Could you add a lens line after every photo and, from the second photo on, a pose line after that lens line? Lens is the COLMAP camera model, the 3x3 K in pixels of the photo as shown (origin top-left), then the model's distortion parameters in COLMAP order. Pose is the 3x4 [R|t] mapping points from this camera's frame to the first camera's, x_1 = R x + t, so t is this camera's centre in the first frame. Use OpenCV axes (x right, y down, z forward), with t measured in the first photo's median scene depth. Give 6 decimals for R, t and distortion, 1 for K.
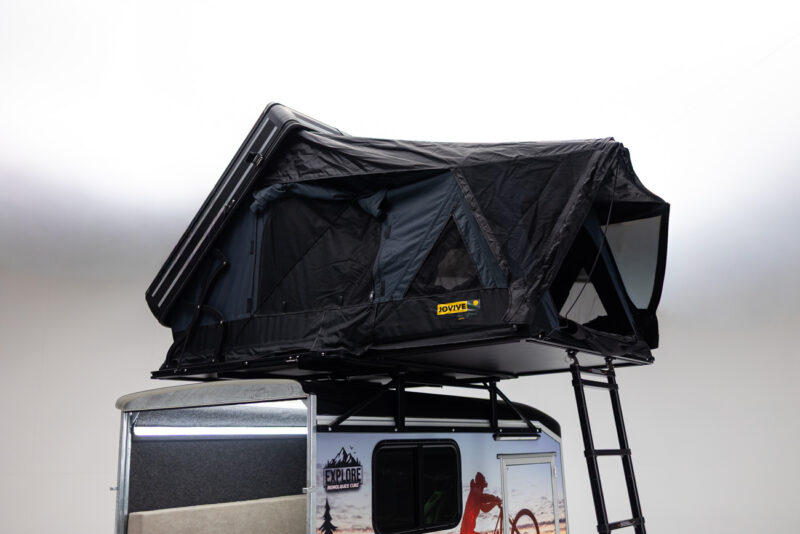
lens RADIAL K [[801.2, 0, 400.7], [0, 801.2, 263.4], [0, 0, 1]] dist [0.021377, 0.000000]
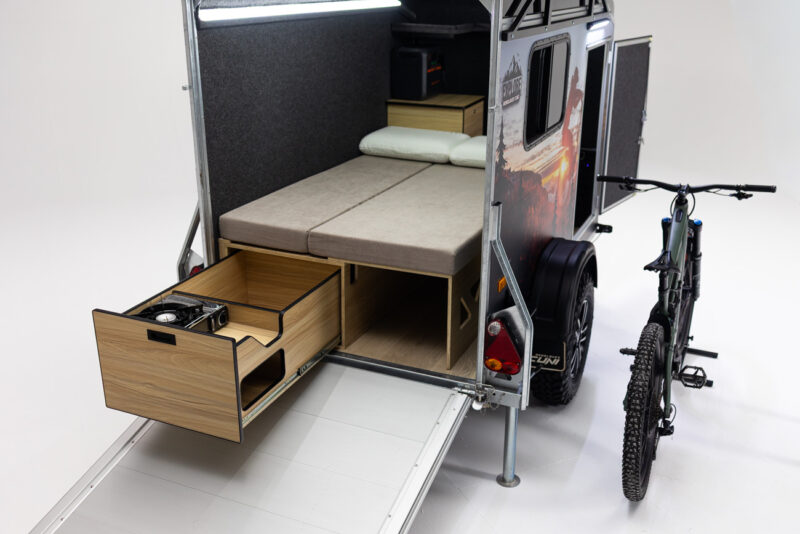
lens RADIAL K [[801.2, 0, 402.1], [0, 801.2, 266.9], [0, 0, 1]] dist [0.021377, 0.000000]
pose [[0.973635, -0.048613, 0.222870, -0.356528], [-0.080031, 0.842125, 0.533311, -0.022461], [-0.213610, -0.537087, 0.816032, 0.199609]]
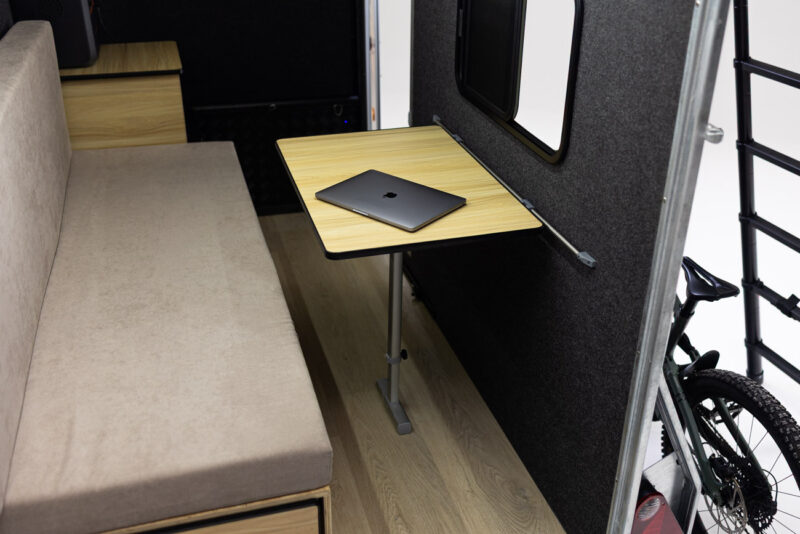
lens RADIAL K [[801.2, 0, 403.0], [0, 801.2, 266.5], [0, 0, 1]] dist [0.021377, 0.000000]
pose [[0.598924, -0.347316, 0.721569, -0.447241], [-0.202504, 0.806082, 0.556079, 0.125987], [-0.774779, -0.479170, 0.412448, 0.802708]]
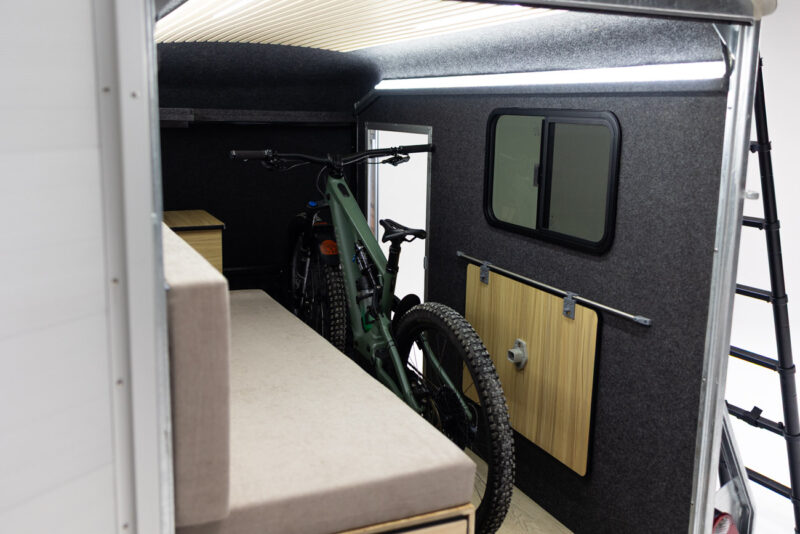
lens RADIAL K [[801.2, 0, 400.0], [0, 801.2, 265.2], [0, 0, 1]] dist [0.021377, 0.000000]
pose [[0.479620, -0.136240, 0.866835, -0.624445], [-0.229022, 0.934196, 0.273545, 0.200724], [-0.847061, -0.329723, 0.416857, 0.832359]]
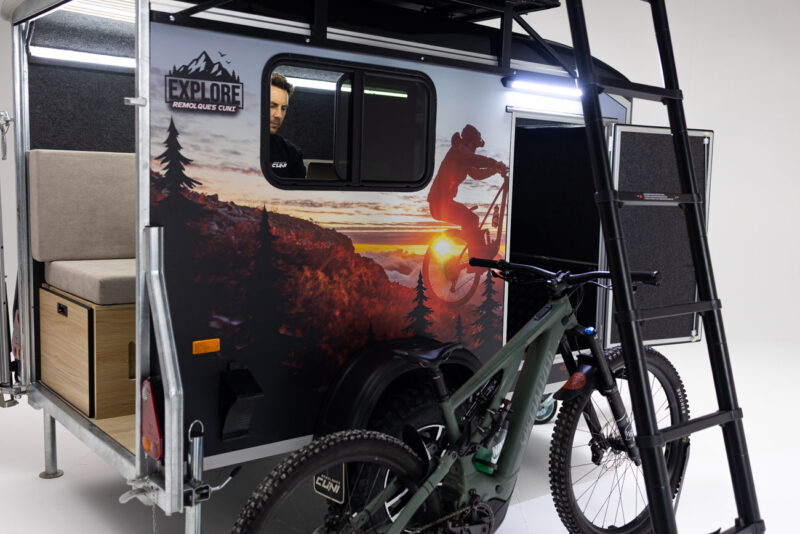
lens RADIAL K [[801.2, 0, 395.9], [0, 801.2, 262.8], [0, 0, 1]] dist [0.021377, 0.000000]
pose [[0.967993, 0.077469, -0.238721, 0.246670], [0.004101, 0.946159, 0.323675, 0.164840], [0.250943, -0.314295, 0.915558, 0.323916]]
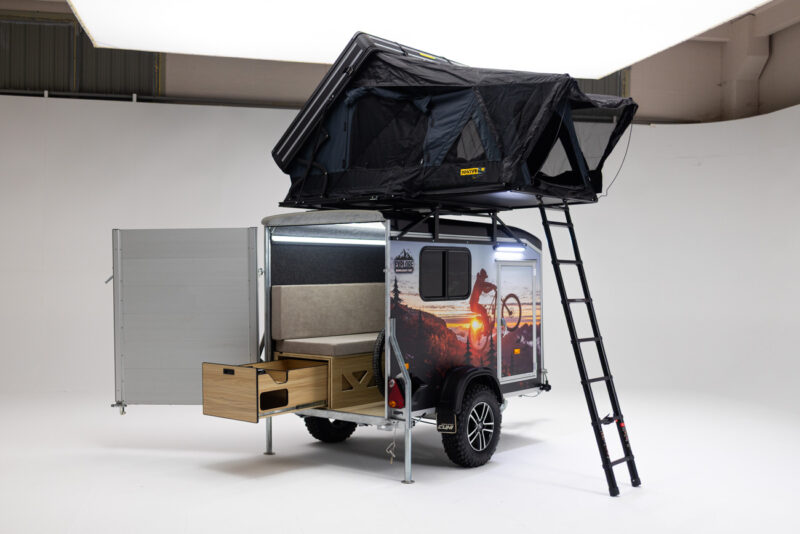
lens RADIAL K [[895.7, 0, 350.4], [0, 895.7, 277.7], [0, 0, 1]] dist [0.020264, 0.000000]
pose [[0.997510, 0.023481, -0.066500, -0.052710], [-0.007594, 0.973225, 0.229731, -0.148213], [0.070114, -0.228654, 0.970980, -0.861950]]
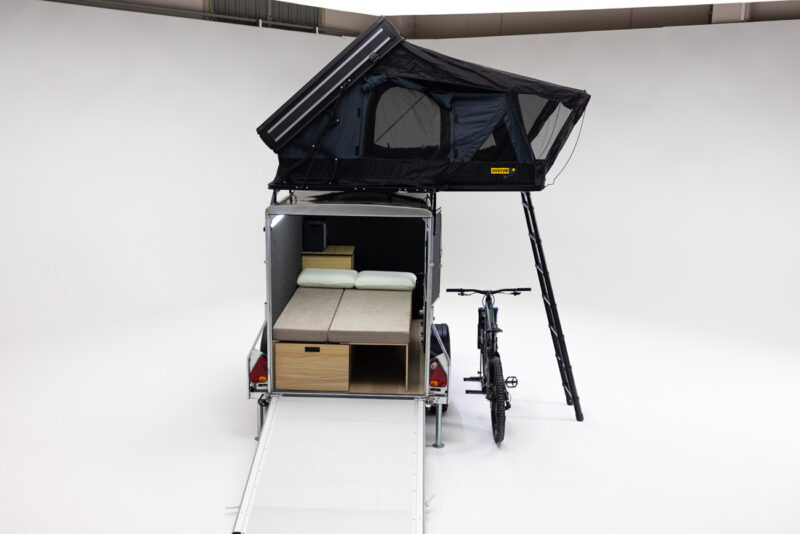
lens RADIAL K [[801.2, 0, 401.3], [0, 801.2, 264.7], [0, 0, 1]] dist [0.021377, 0.000000]
pose [[0.810444, -0.081123, 0.580172, -1.125903], [-0.168377, 0.916318, 0.363332, -0.354058], [-0.561097, -0.392147, 0.728966, -0.318324]]
